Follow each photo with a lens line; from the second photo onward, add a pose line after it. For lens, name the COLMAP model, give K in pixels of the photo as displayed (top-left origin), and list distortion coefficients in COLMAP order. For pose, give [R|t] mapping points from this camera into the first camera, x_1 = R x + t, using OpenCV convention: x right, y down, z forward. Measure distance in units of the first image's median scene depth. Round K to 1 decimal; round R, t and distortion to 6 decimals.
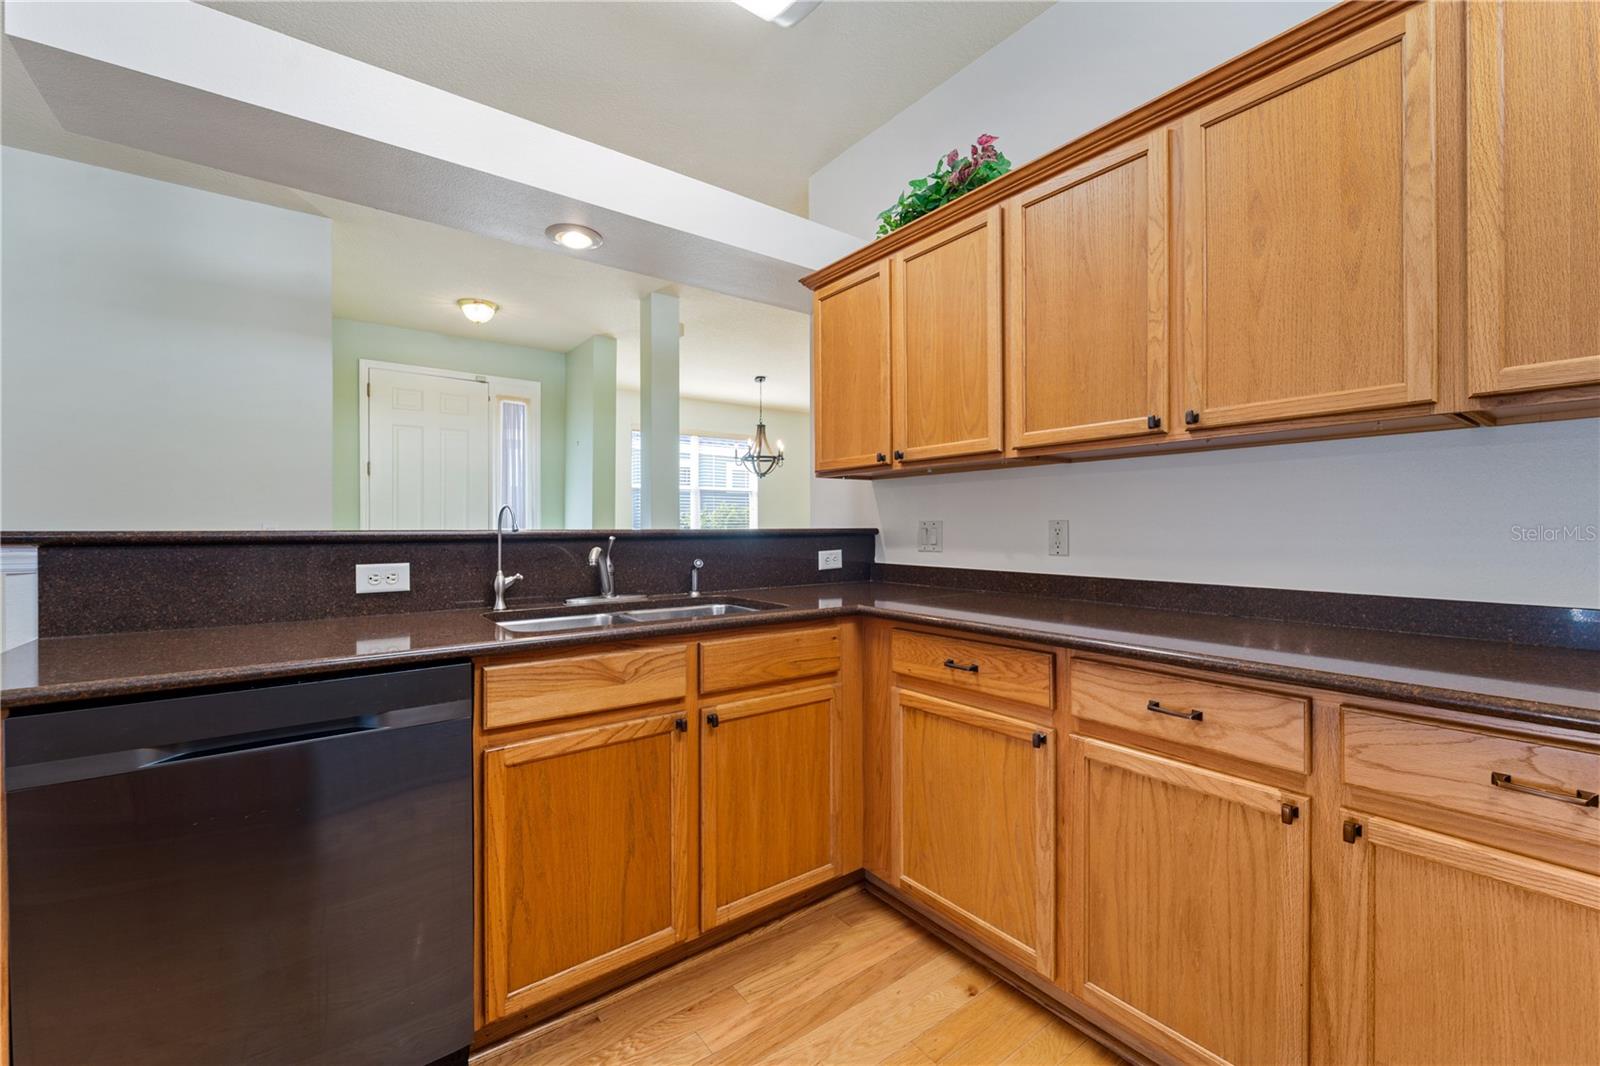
lens RADIAL K [[644.1, 0, 795.1], [0, 644.1, 528.7], [0, 0, 1]] dist [0.000292, -0.000302]
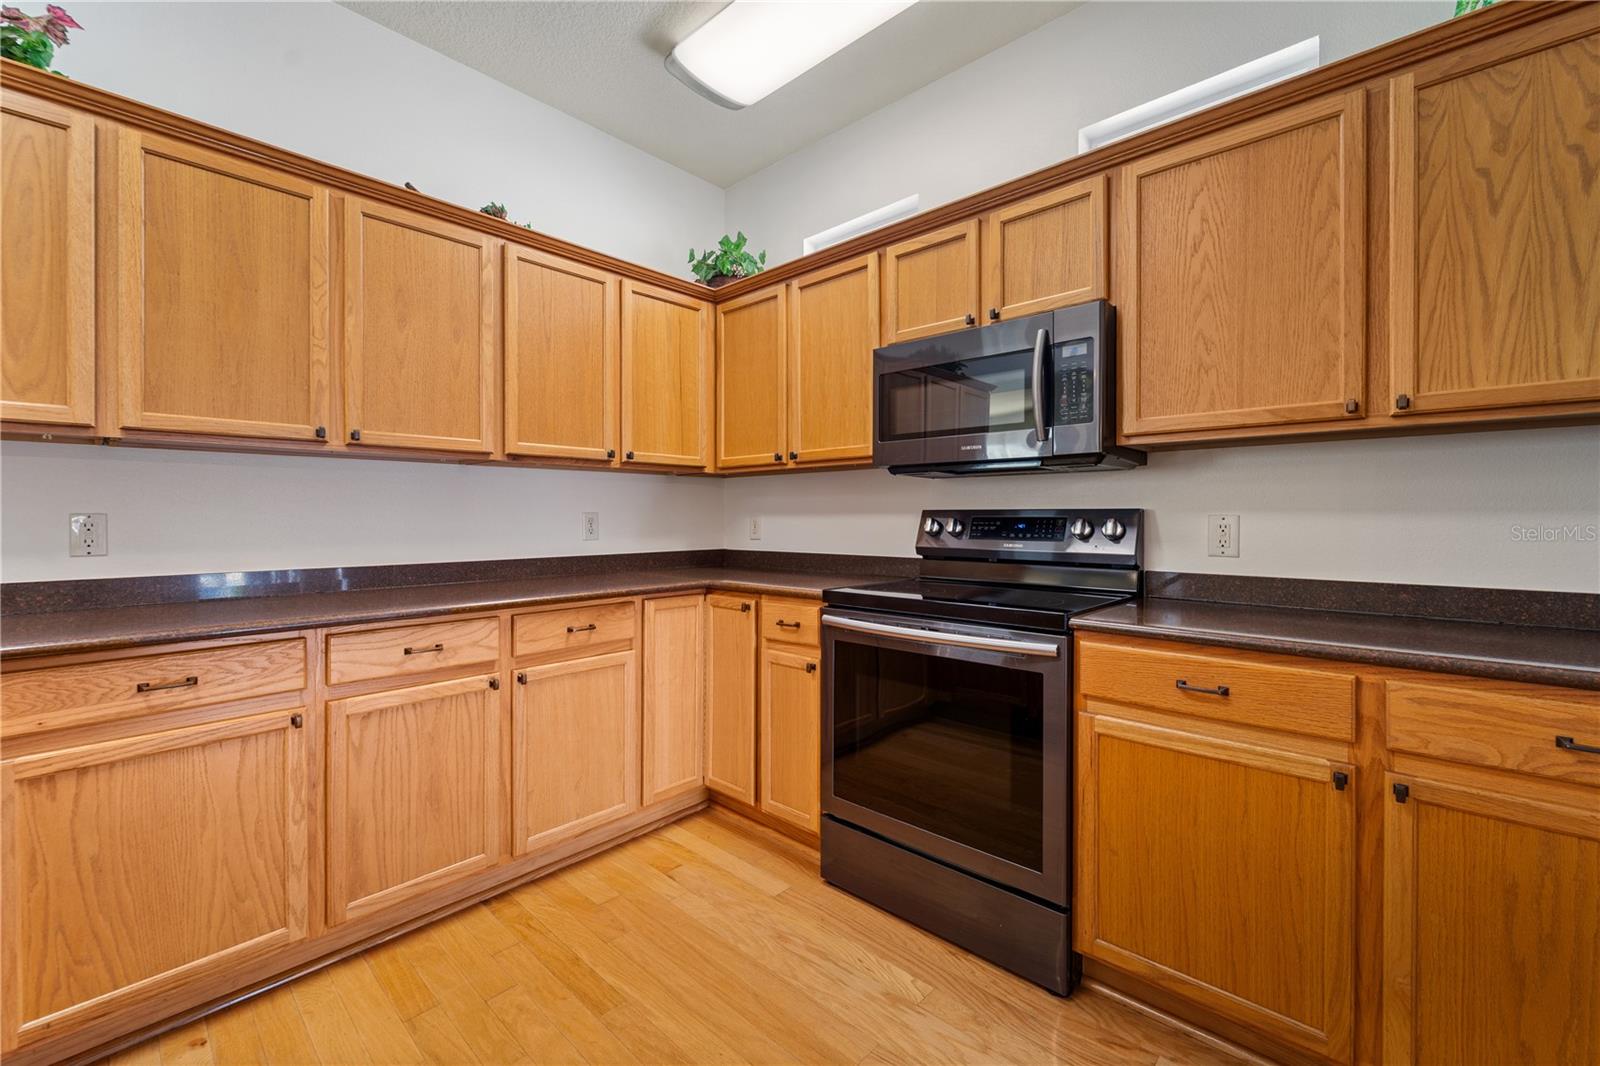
lens RADIAL K [[652.4, 0, 797.6], [0, 652.4, 516.7], [0, 0, 1]] dist [-0.000278, -0.000241]
pose [[-0.182651, 0.002529, 0.983175, -0.723981], [0.005087, 0.999986, -0.001627, -0.003265], [-0.983165, 0.004705, -0.182662, 0.332087]]
